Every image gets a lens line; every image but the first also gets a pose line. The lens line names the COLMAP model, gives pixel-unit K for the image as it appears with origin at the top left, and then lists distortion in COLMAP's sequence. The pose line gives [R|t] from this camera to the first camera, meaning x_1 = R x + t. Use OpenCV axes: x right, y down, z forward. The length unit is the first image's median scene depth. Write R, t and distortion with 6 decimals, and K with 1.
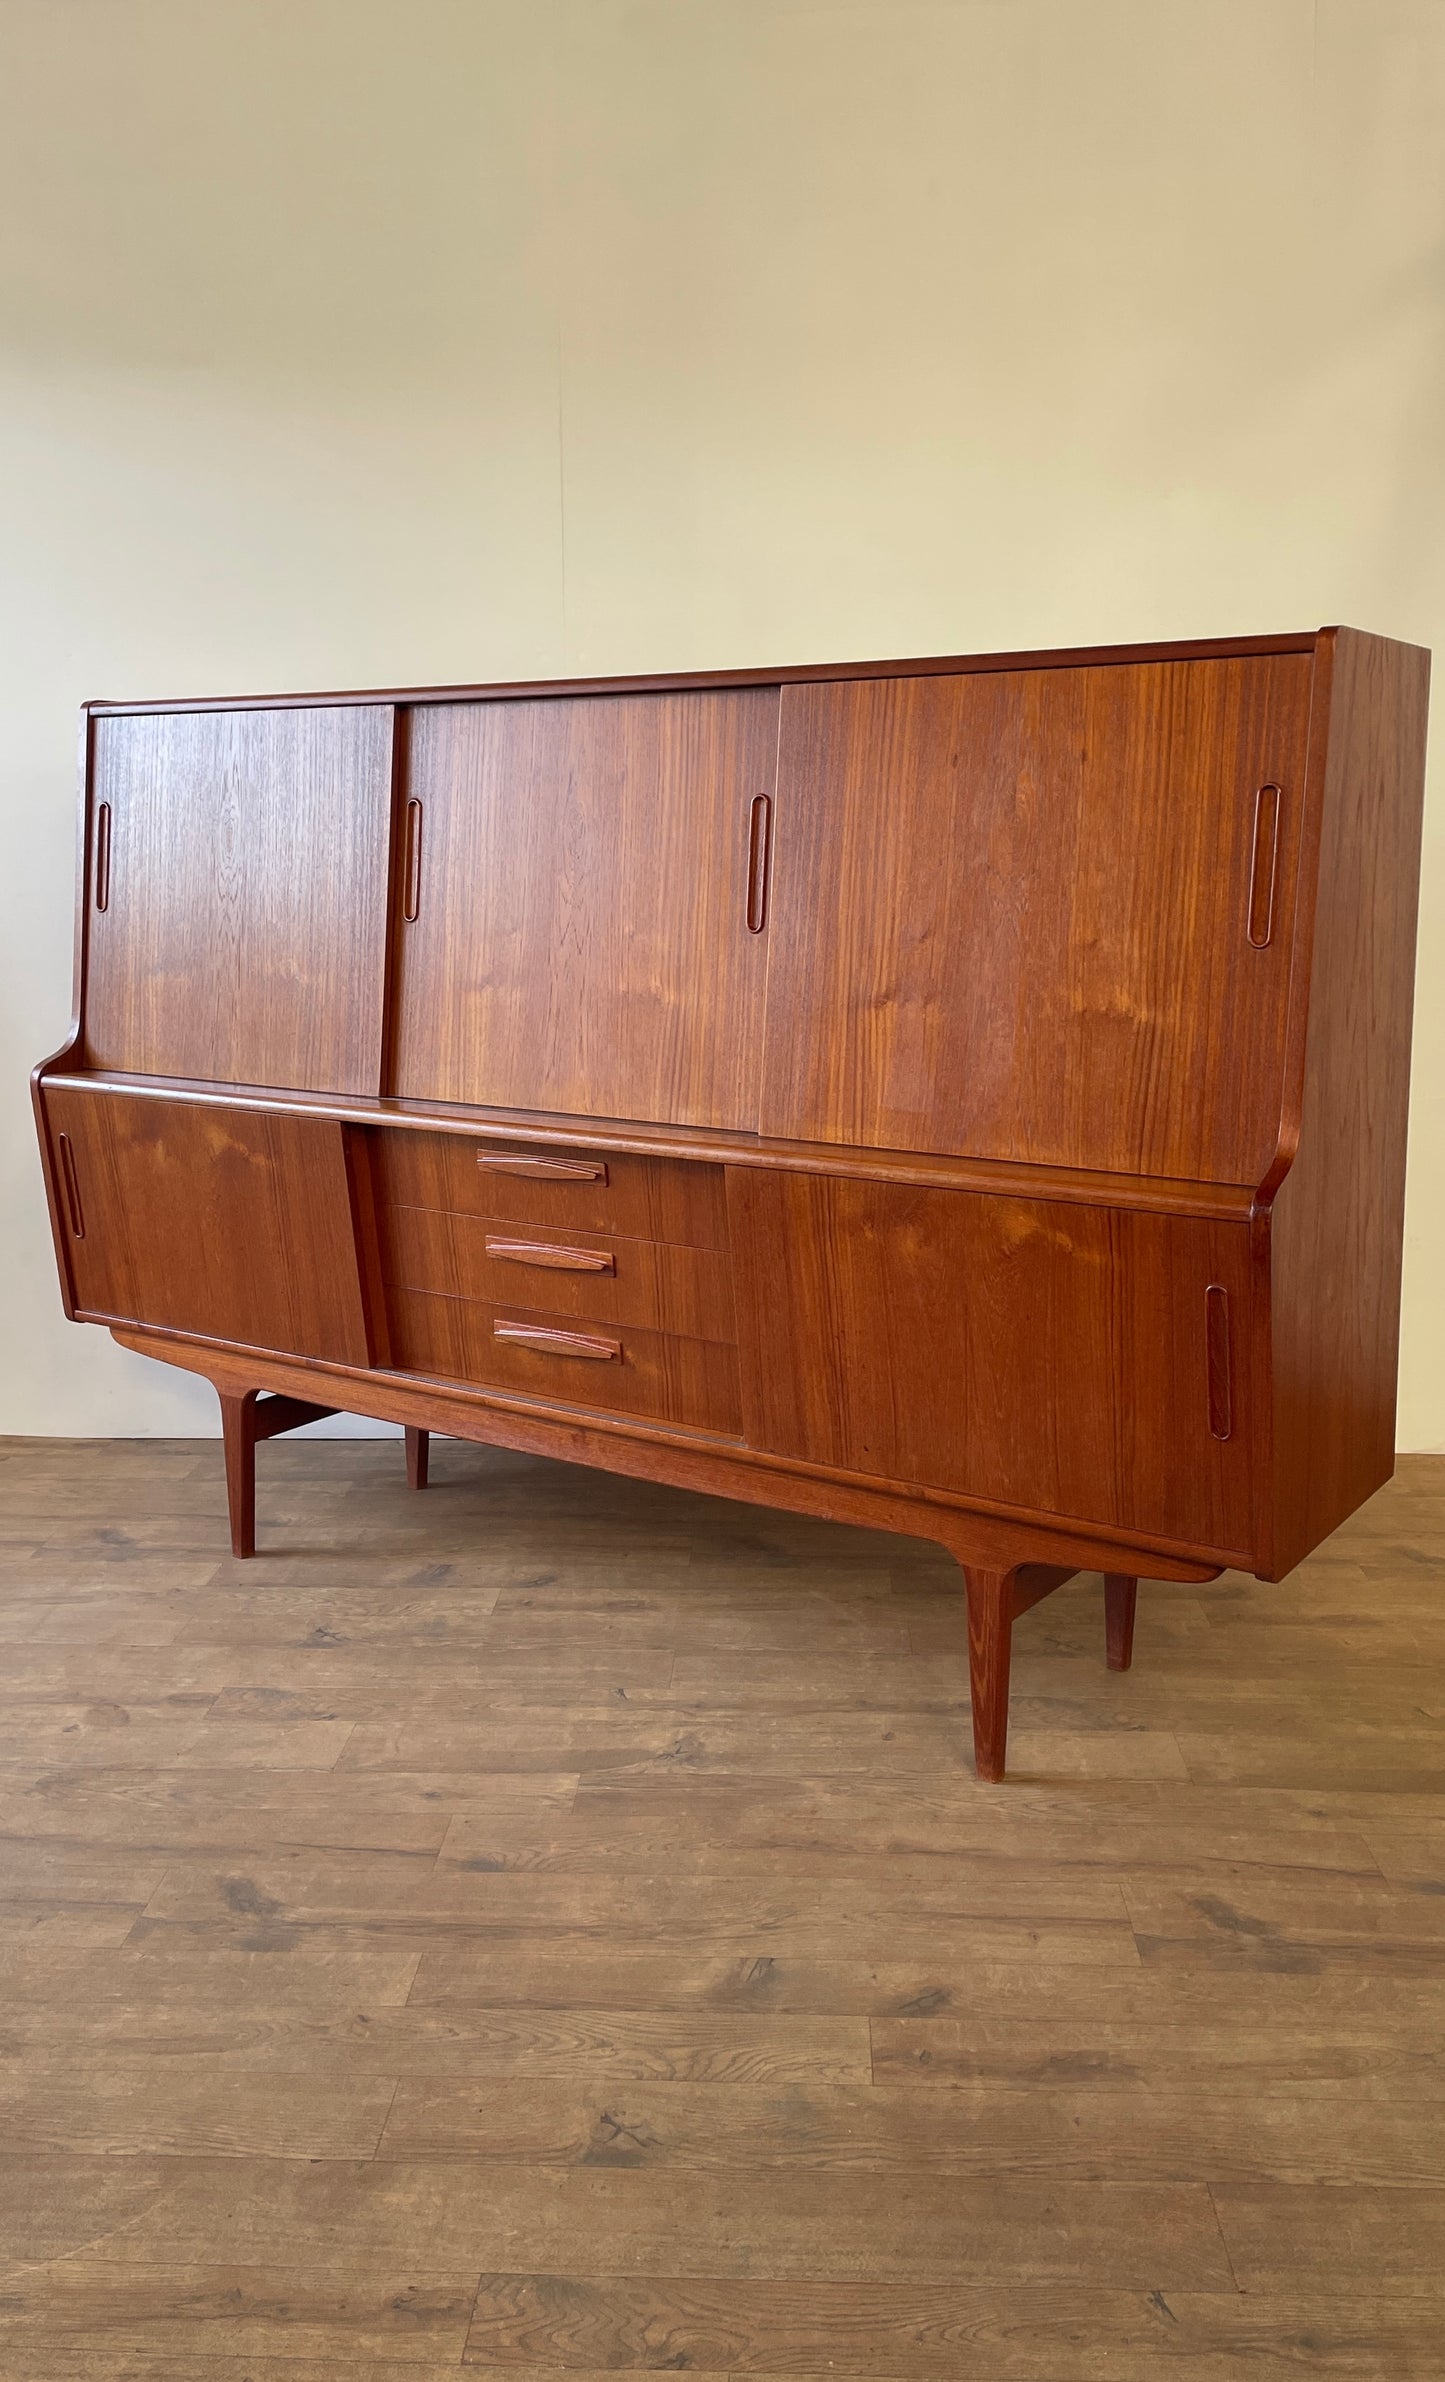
lens RADIAL K [[1958.2, 0, 721.8], [0, 1958.2, 1087.0], [0, 0, 1]] dist [0.094834, -0.053180]
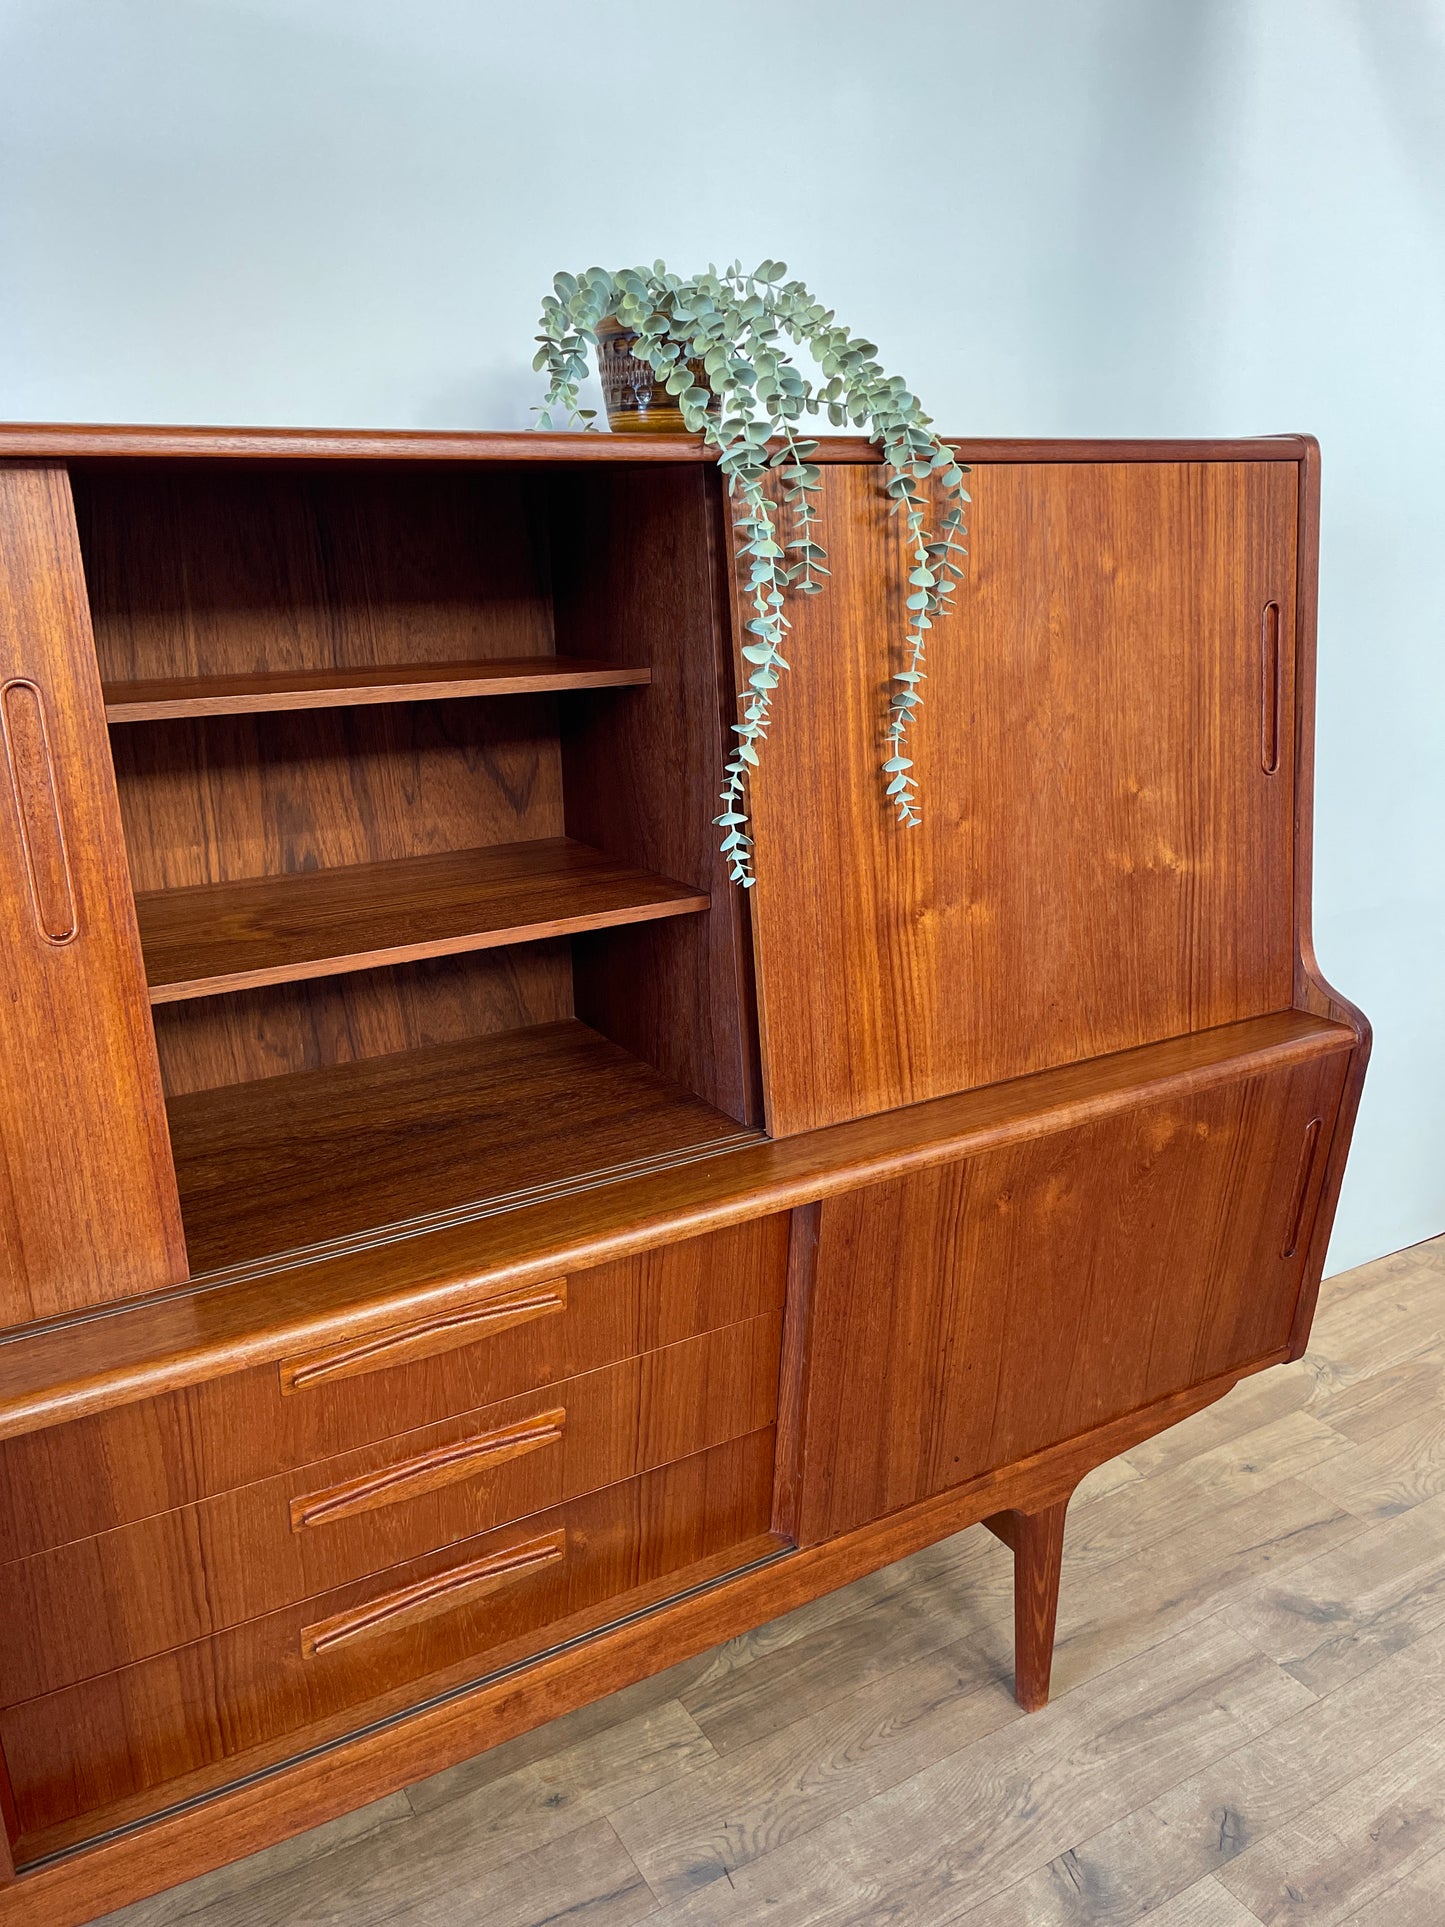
lens RADIAL K [[1464.6, 0, 728.9], [0, 1464.6, 951.9], [0, 0, 1]] dist [0.082674, -0.107463]
pose [[0.422127, -0.256746, 0.869419, -0.387955], [0.137701, 0.966087, 0.218436, -0.142342], [-0.896017, 0.027512, 0.443166, 0.719698]]
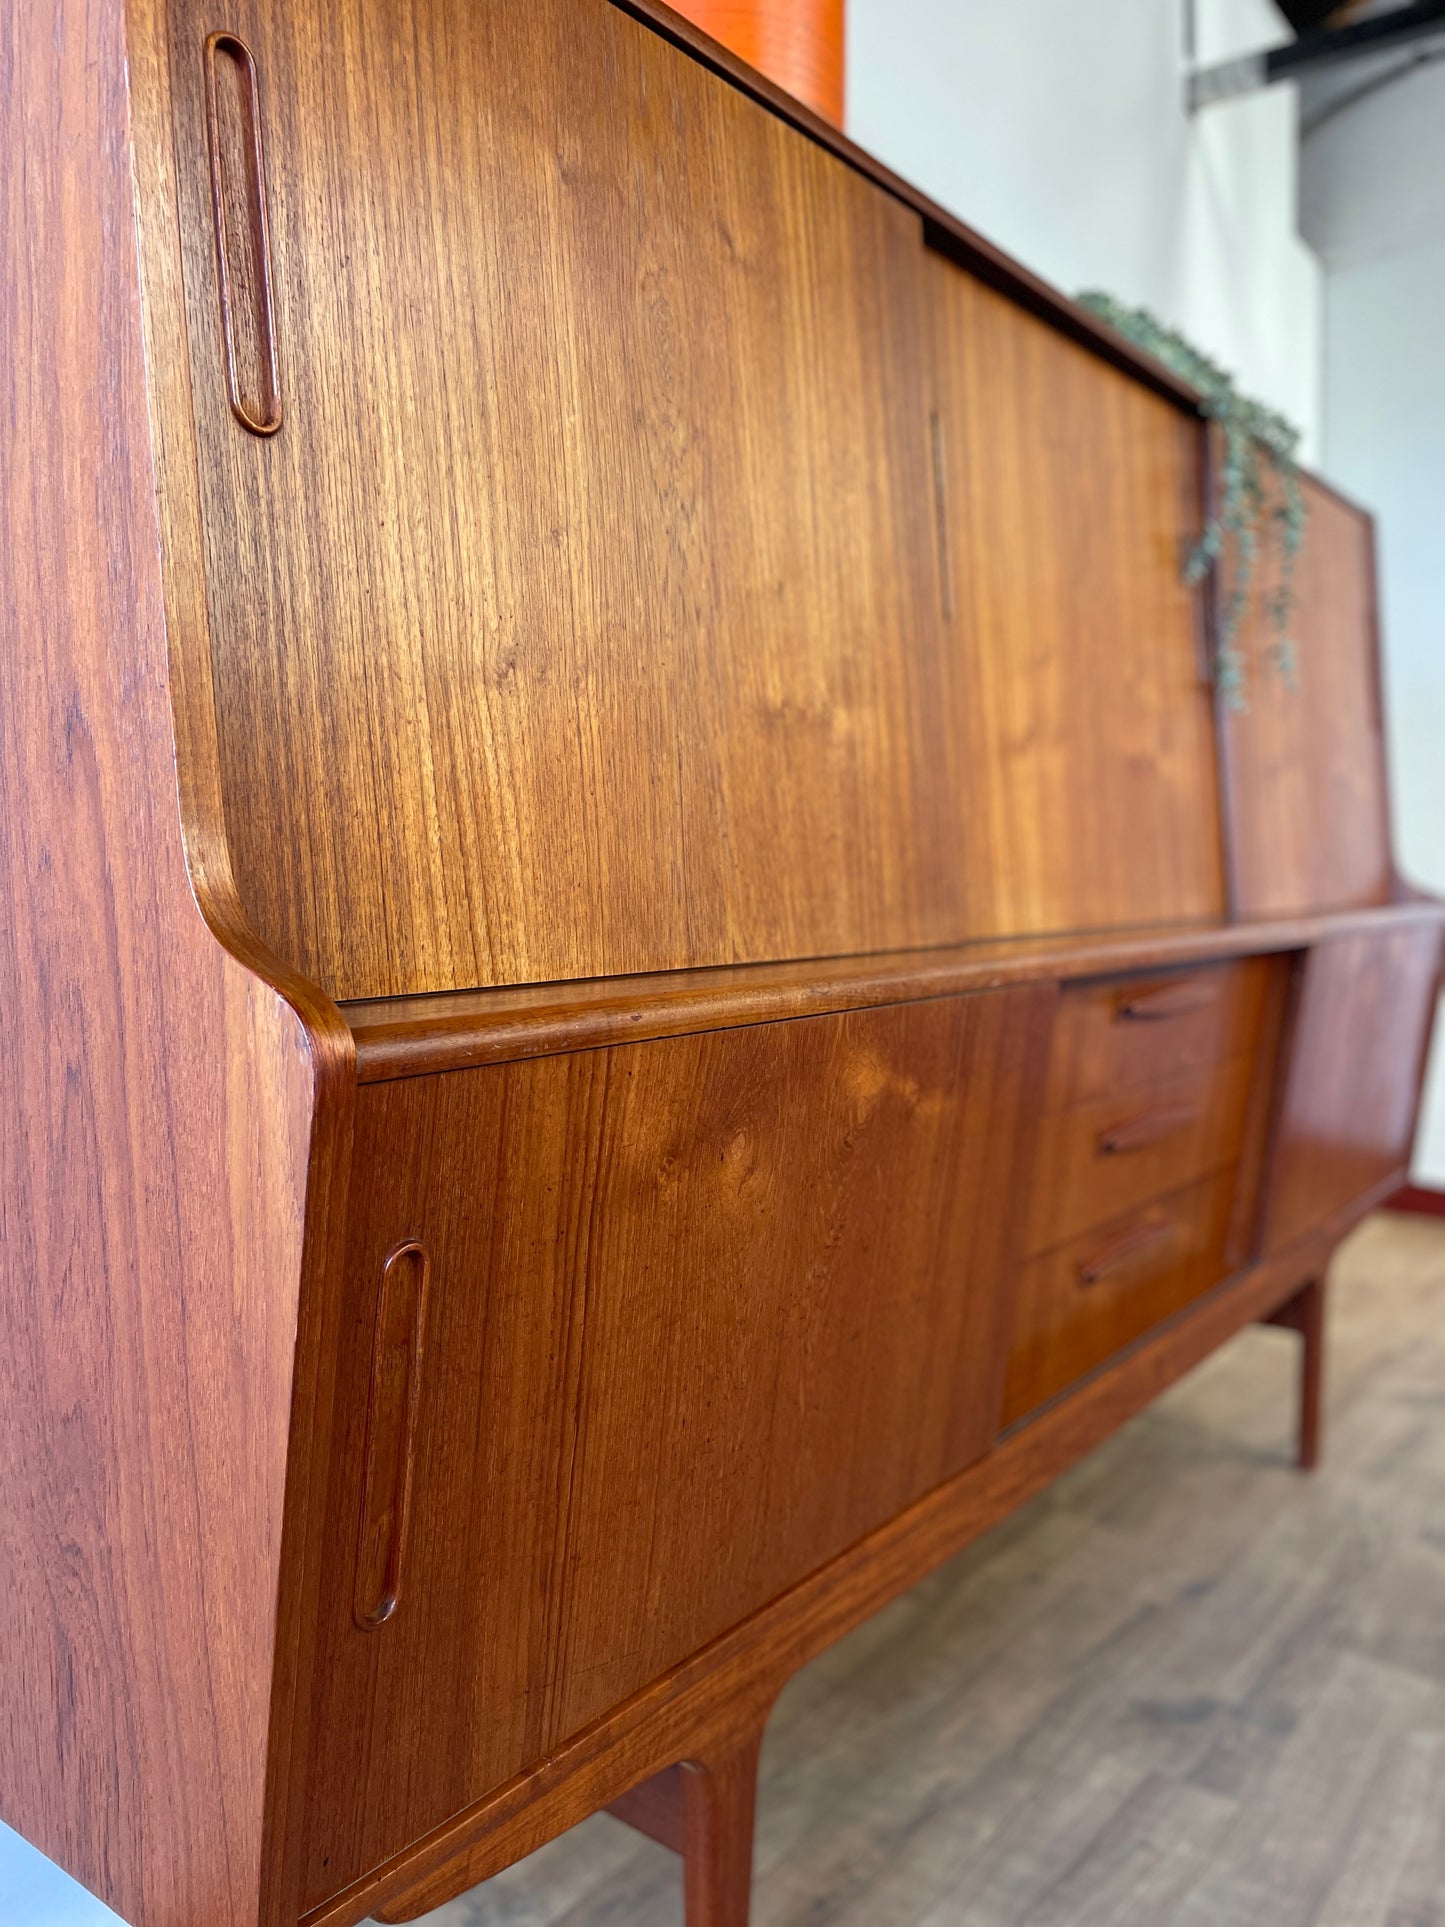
lens RADIAL K [[1464.6, 0, 731.9], [0, 1464.6, 964.8], [0, 0, 1]] dist [0.082674, -0.107463]
pose [[0.044253, -0.068256, 0.996686, -0.617050], [0.127580, 0.989881, 0.062125, -0.023677], [-0.990841, 0.124408, 0.052513, 1.104024]]
